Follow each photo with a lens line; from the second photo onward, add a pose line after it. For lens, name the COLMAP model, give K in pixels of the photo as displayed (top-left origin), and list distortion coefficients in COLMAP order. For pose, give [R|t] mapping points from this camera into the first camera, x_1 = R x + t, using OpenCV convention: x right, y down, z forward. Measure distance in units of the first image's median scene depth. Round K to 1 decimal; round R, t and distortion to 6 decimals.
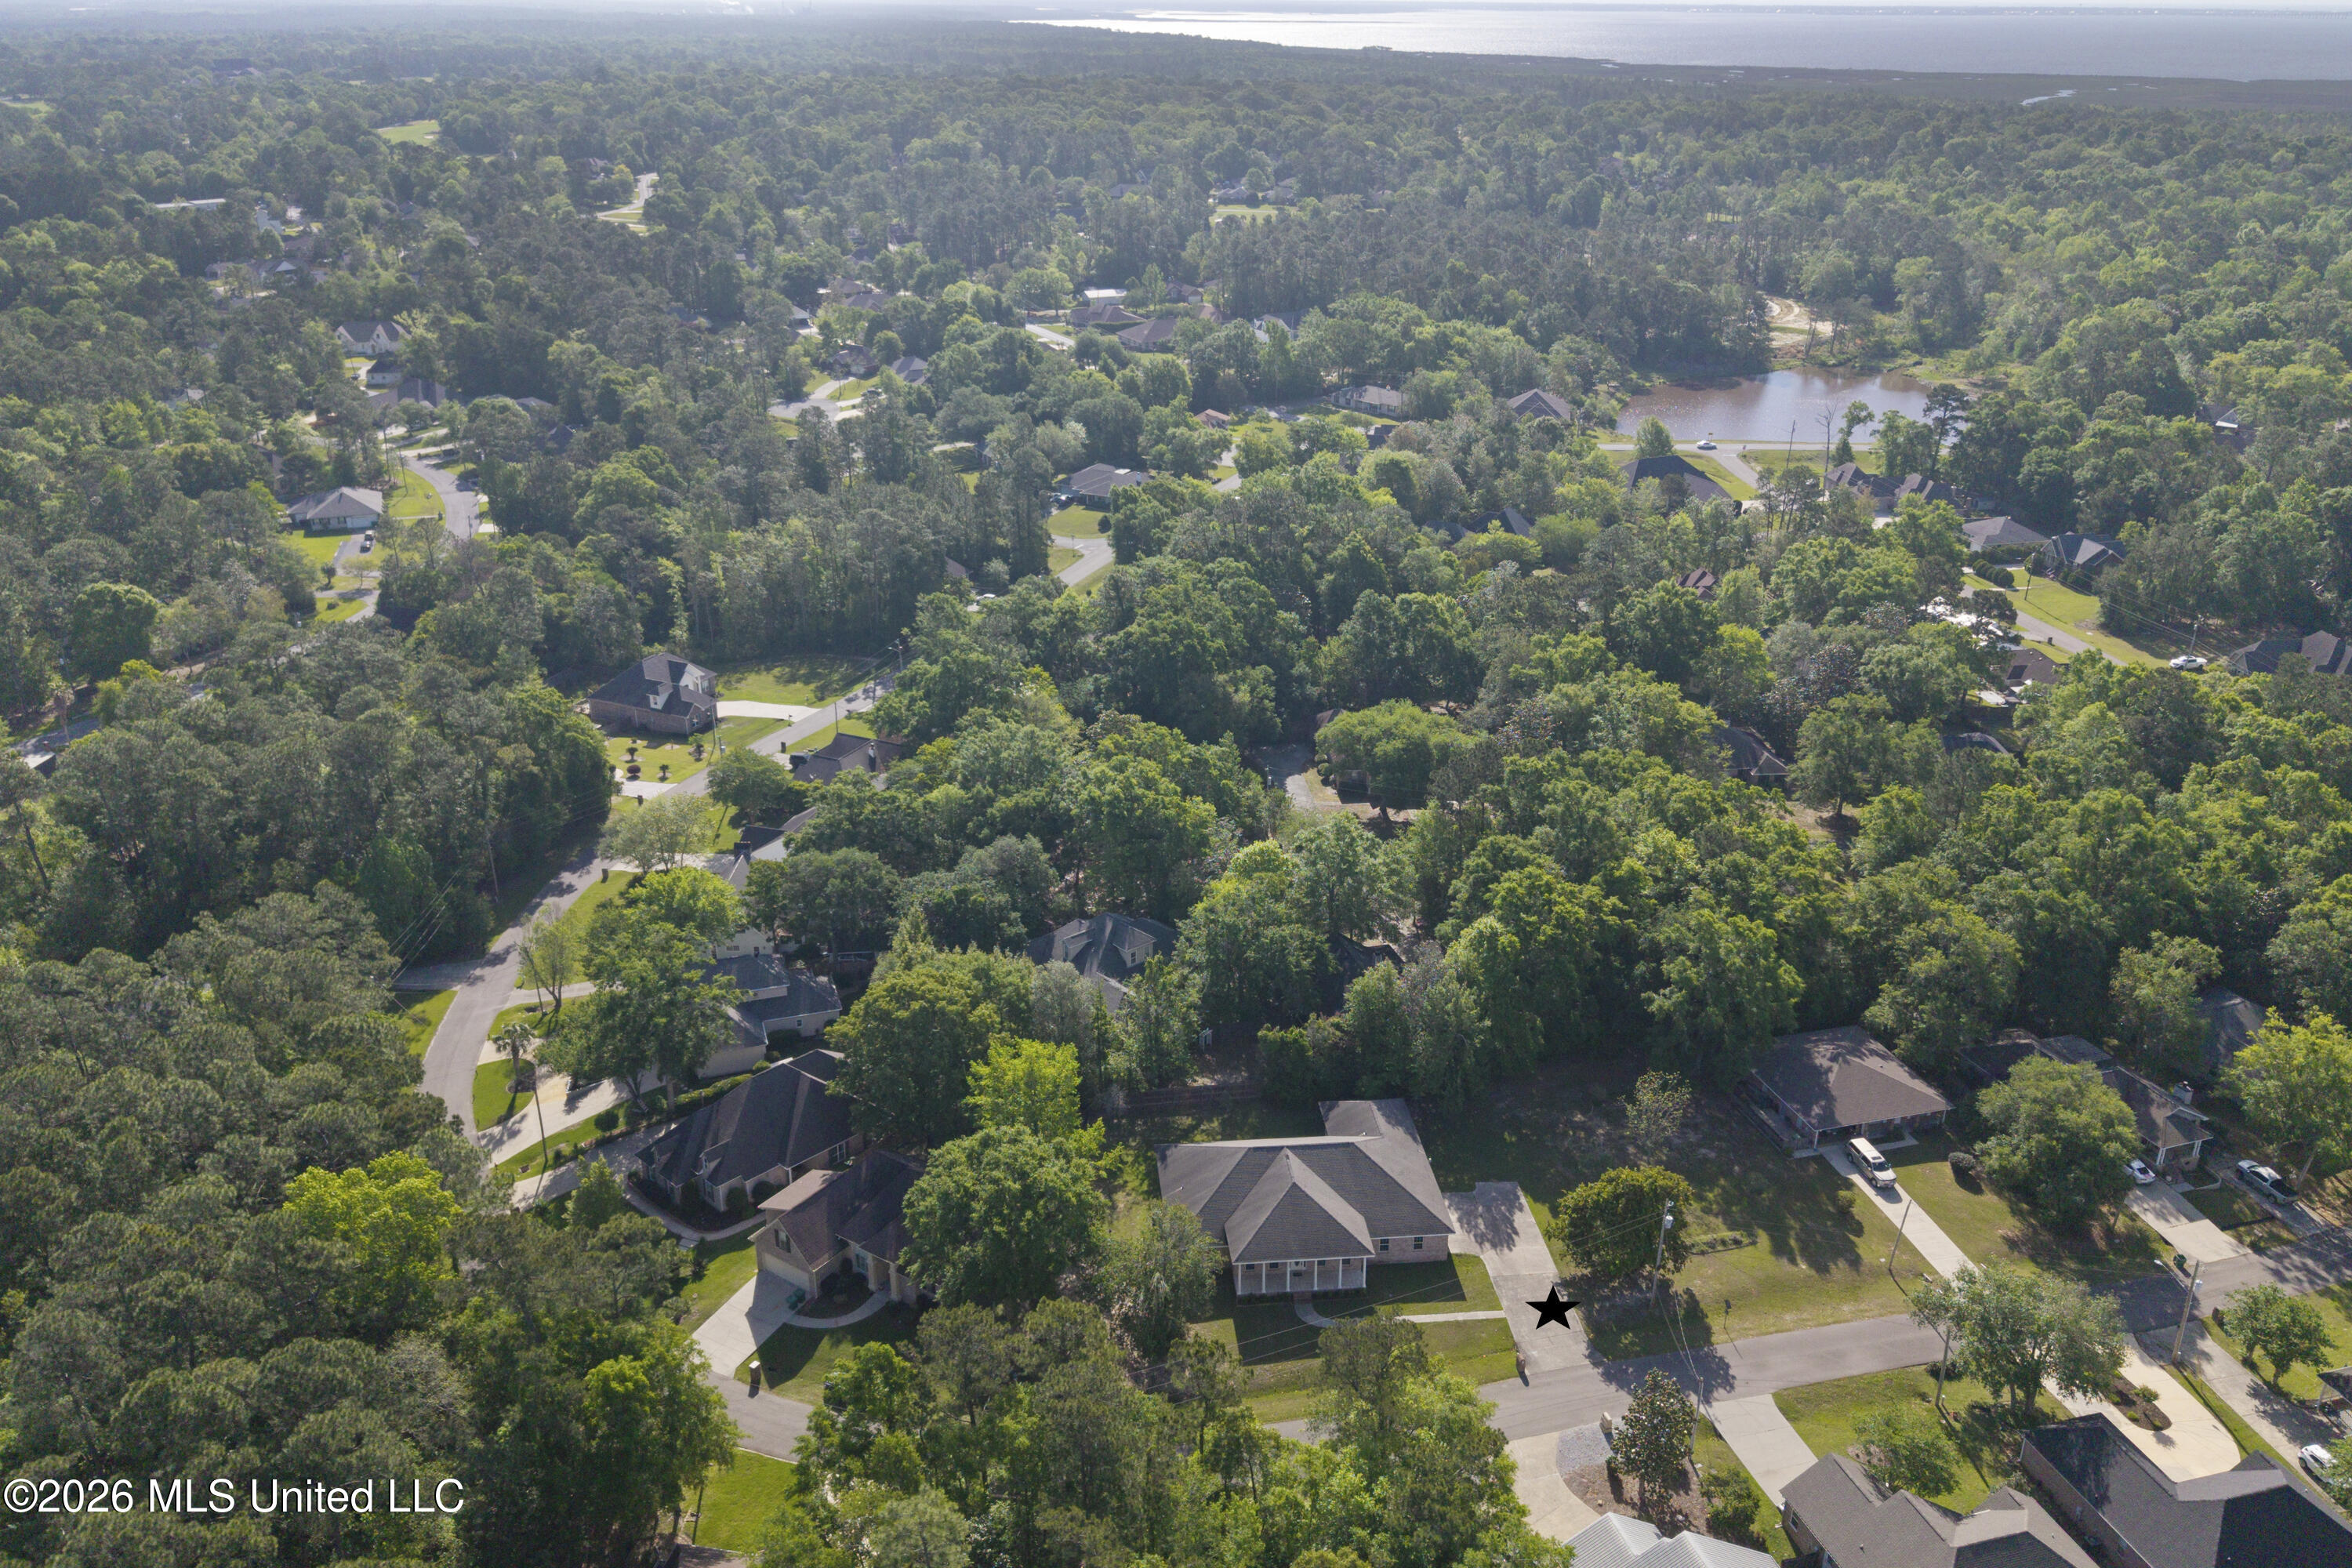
lens RADIAL K [[1861.5, 0, 1176.0], [0, 1861.5, 784.0], [0, 0, 1]] dist [0.037868, -0.061045]
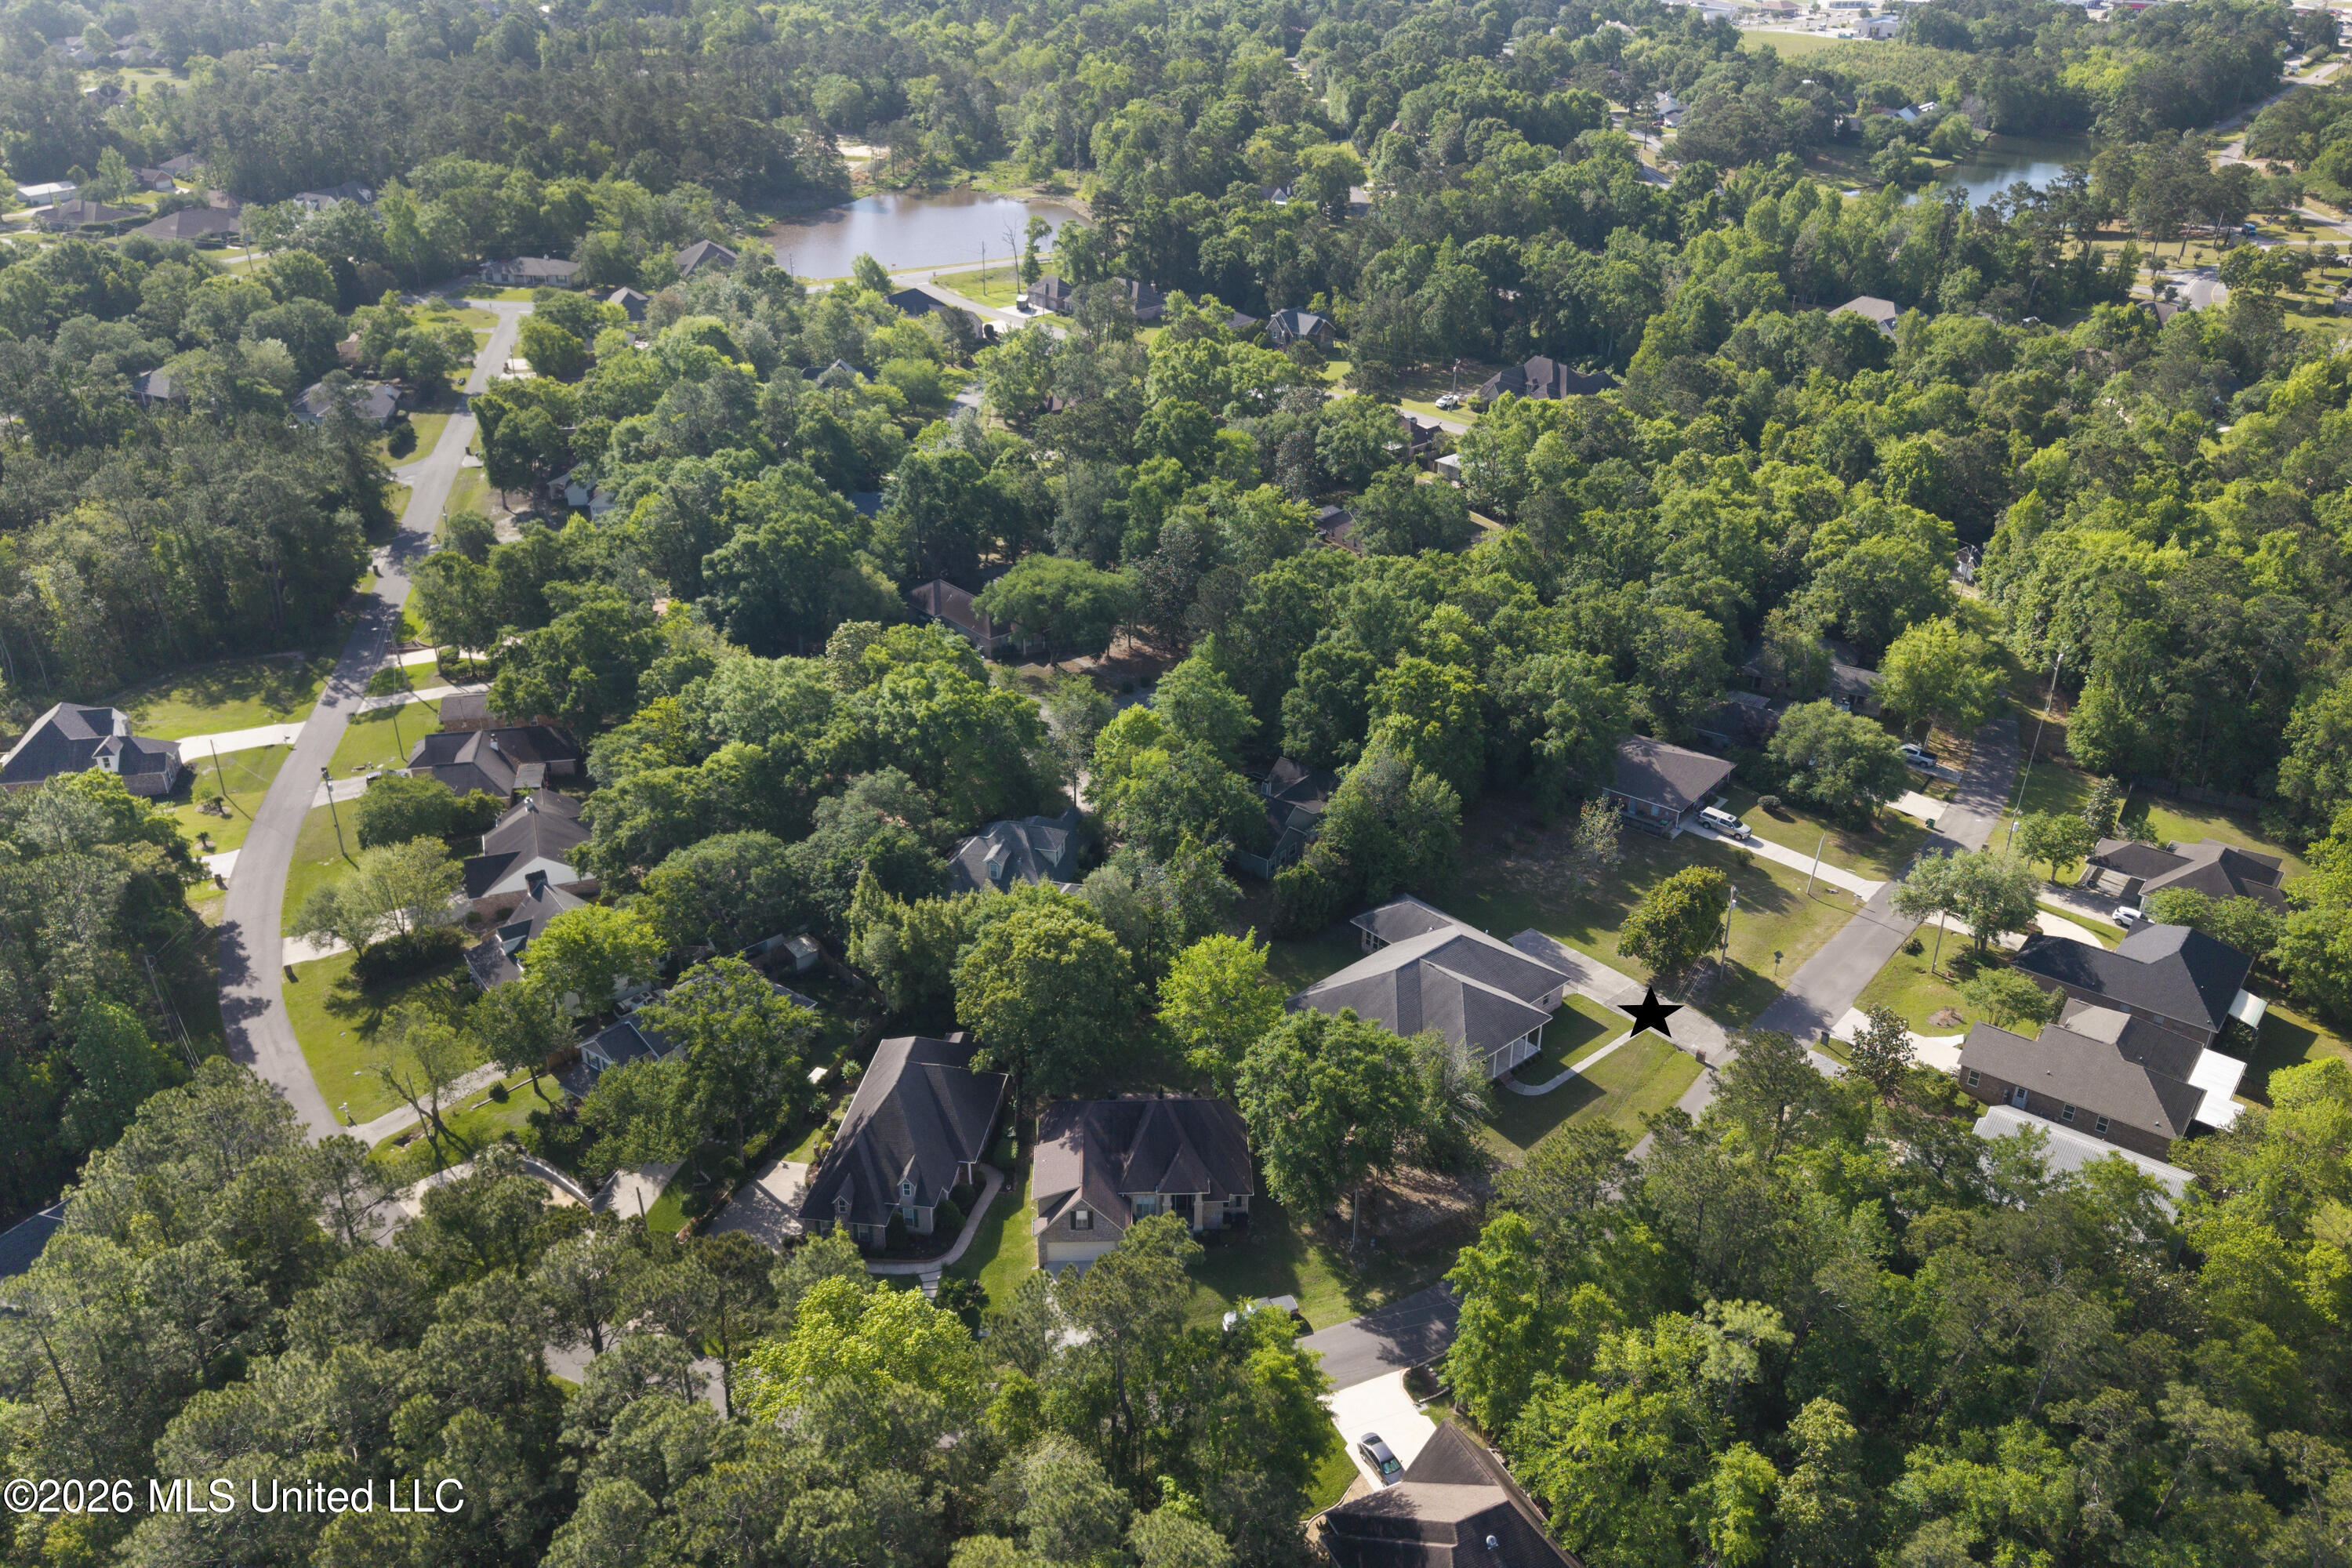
lens RADIAL K [[1861.5, 0, 1176.0], [0, 1861.5, 784.0], [0, 0, 1]] dist [0.037868, -0.061045]
pose [[0.805504, -0.270723, 0.527137, -0.417038], [0.227317, 0.962656, 0.147036, -0.061935], [-0.547257, 0.001390, 0.836963, 0.136448]]
